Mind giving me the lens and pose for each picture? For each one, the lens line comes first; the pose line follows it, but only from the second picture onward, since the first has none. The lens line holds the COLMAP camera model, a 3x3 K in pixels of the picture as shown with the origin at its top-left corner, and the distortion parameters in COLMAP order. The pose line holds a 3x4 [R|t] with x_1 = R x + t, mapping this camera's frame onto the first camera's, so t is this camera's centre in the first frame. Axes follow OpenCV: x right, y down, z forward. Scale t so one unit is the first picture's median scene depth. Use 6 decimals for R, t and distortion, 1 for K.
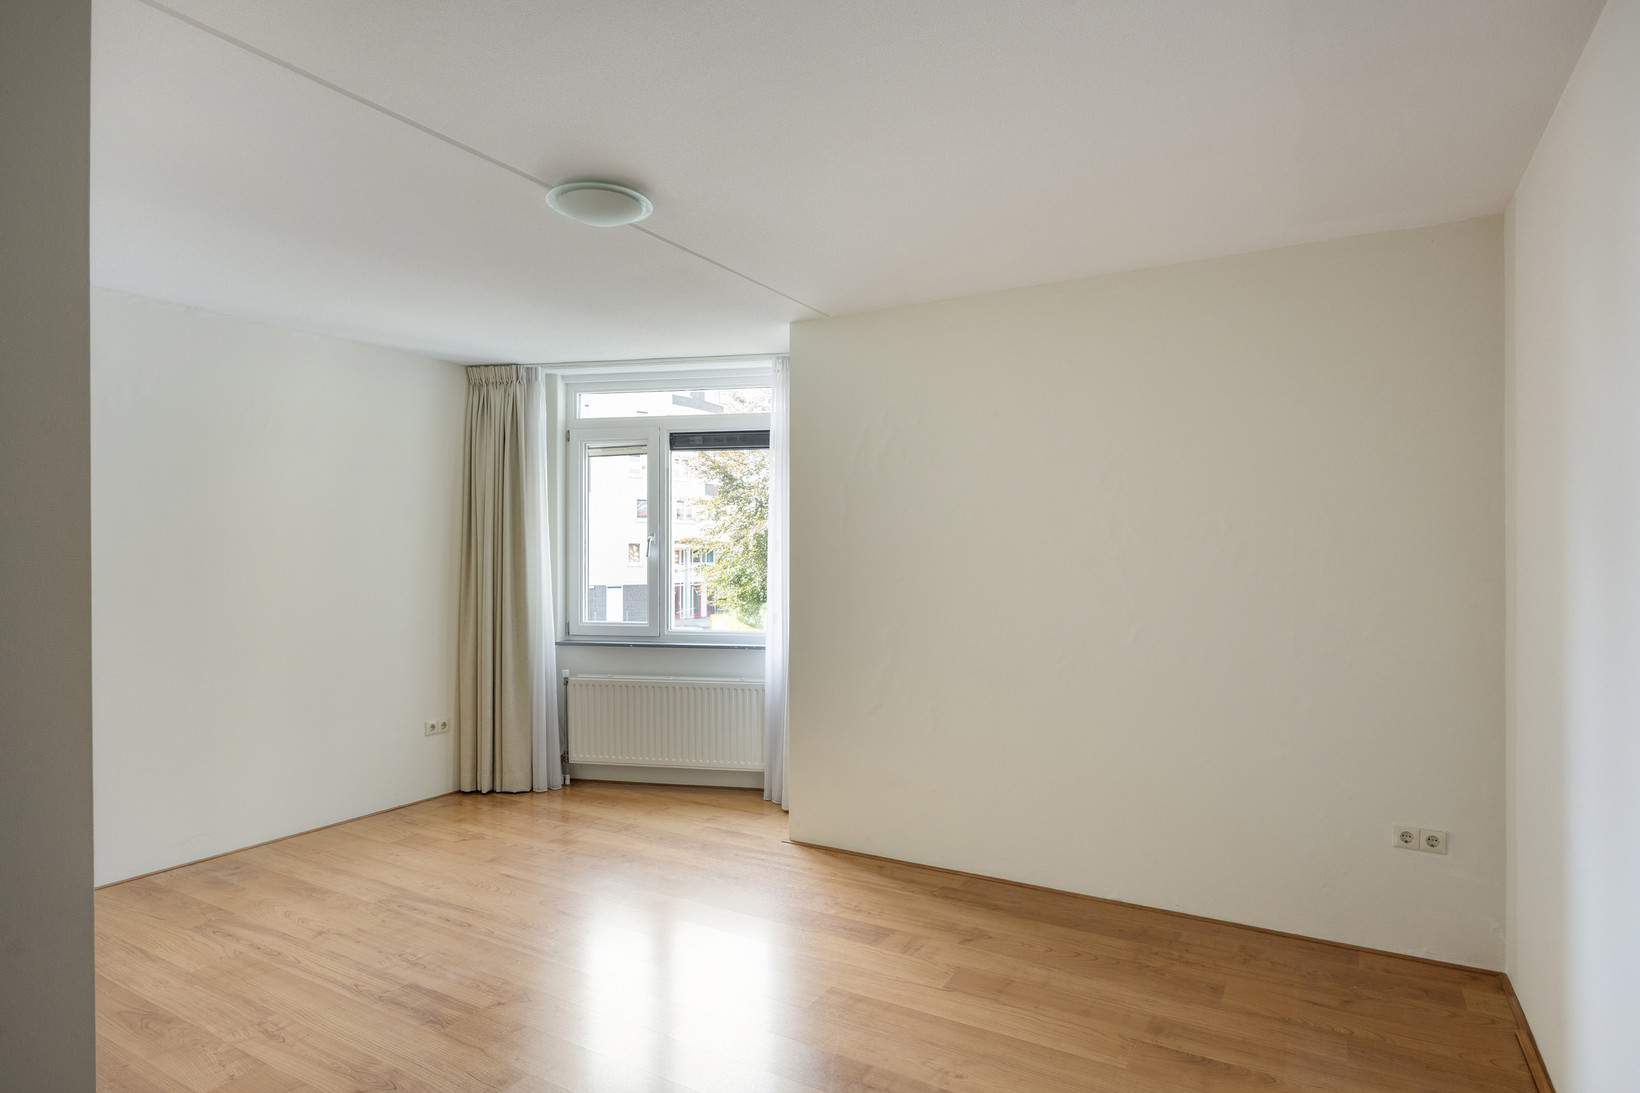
lens RADIAL K [[856.0, 0, 834.3], [0, 856.0, 548.9], [0, 0, 1]] dist [-0.007943, -0.000688]
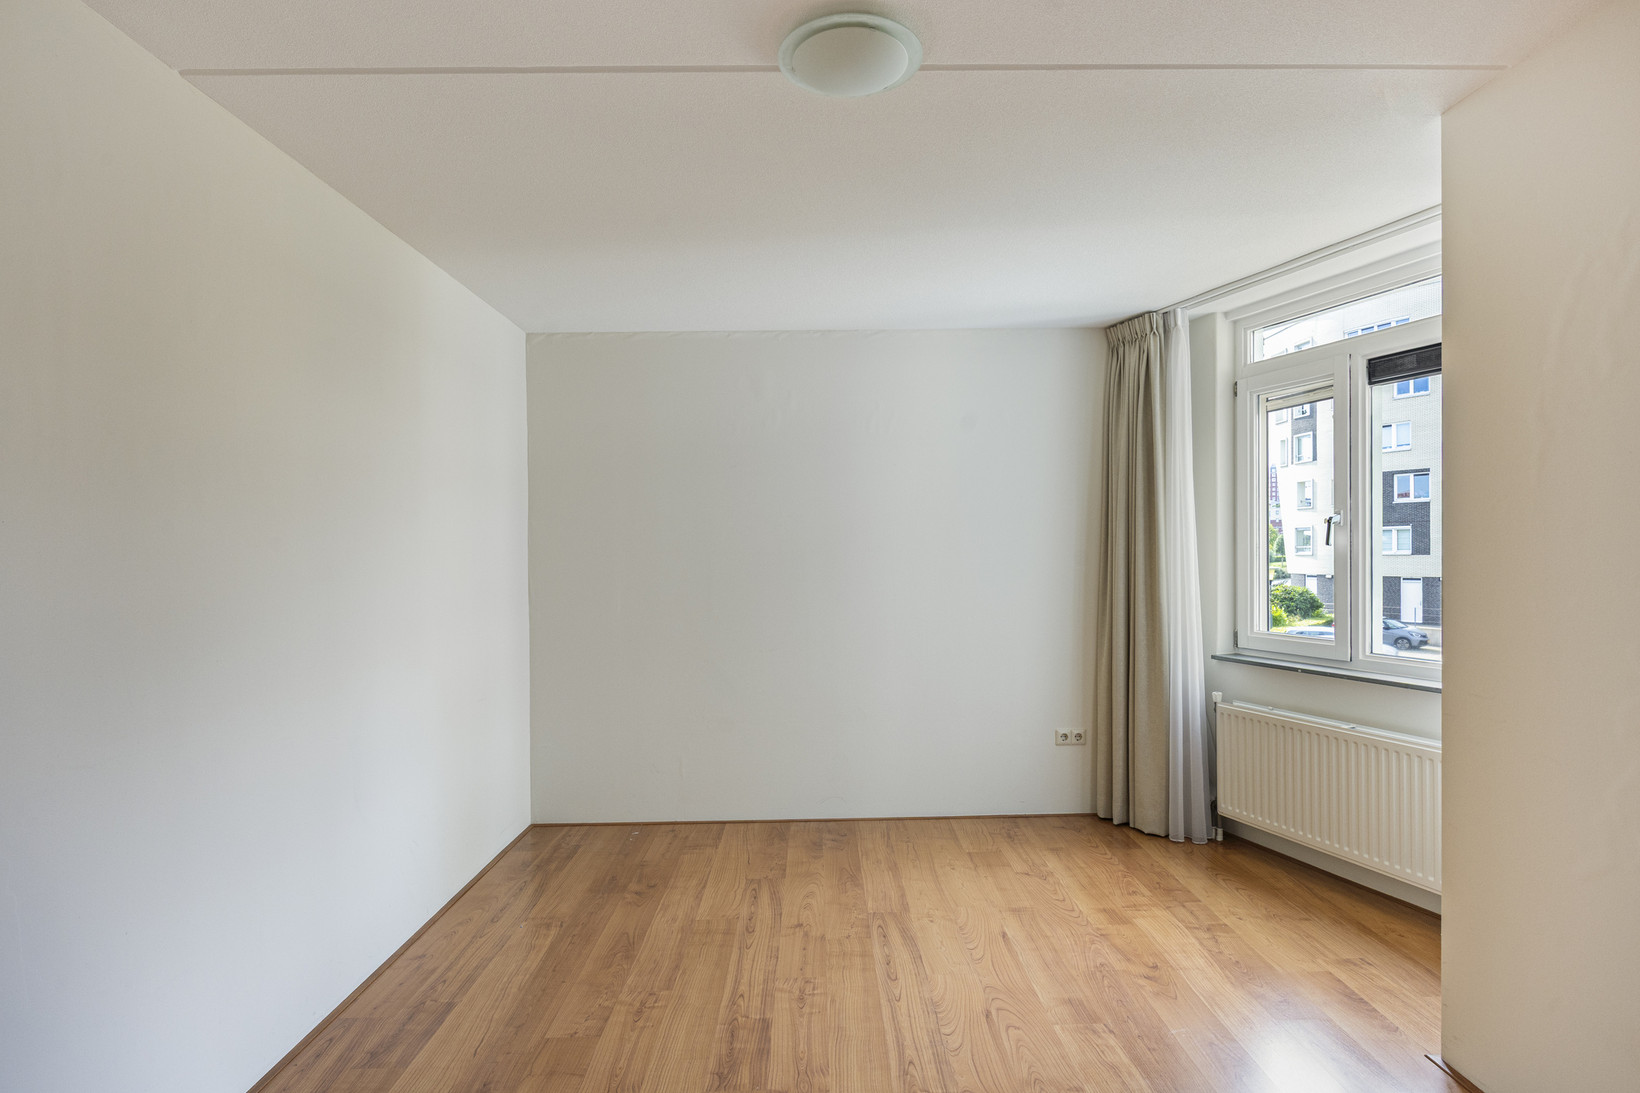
lens RADIAL K [[856.0, 0, 818.2], [0, 856.0, 554.6], [0, 0, 1]] dist [-0.007943, -0.000688]
pose [[0.521571, -0.002229, -0.853205, 0.166655], [0.019246, 0.999773, 0.009153, 0.002663], [0.852991, -0.021195, 0.521495, 0.309183]]
